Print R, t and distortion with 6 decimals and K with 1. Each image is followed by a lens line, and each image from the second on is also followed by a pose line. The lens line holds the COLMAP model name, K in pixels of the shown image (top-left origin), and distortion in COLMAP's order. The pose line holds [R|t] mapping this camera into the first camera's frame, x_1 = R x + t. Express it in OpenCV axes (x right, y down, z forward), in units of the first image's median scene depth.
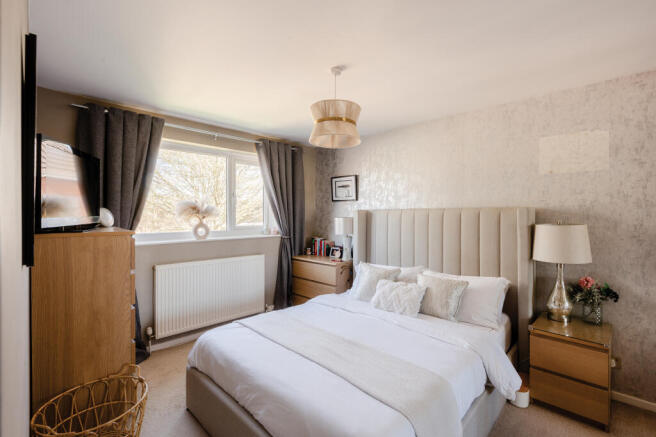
lens RADIAL K [[296.7, 0, 328.0], [0, 296.7, 218.5], [0, 0, 1]] dist [-0.000044, 0.000397]
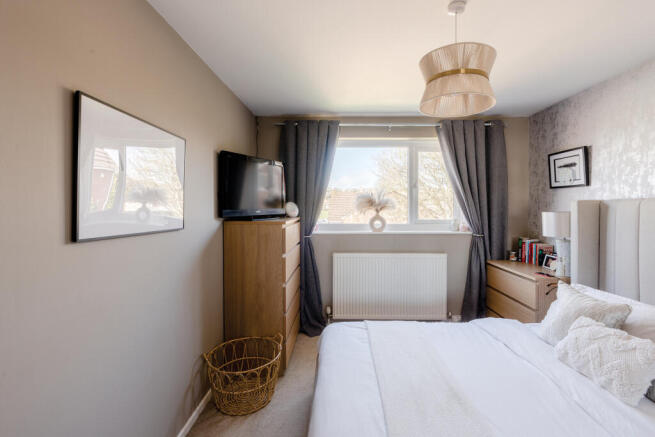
lens RADIAL K [[301.8, 0, 324.1], [0, 301.8, 209.3], [0, 0, 1]] dist [-0.011267, 0.000727]
pose [[0.701259, 0.005699, -0.712884, 0.160791], [-0.010355, 0.999944, -0.002193, -0.002071], [0.712832, 0.008920, 0.701278, 0.138560]]
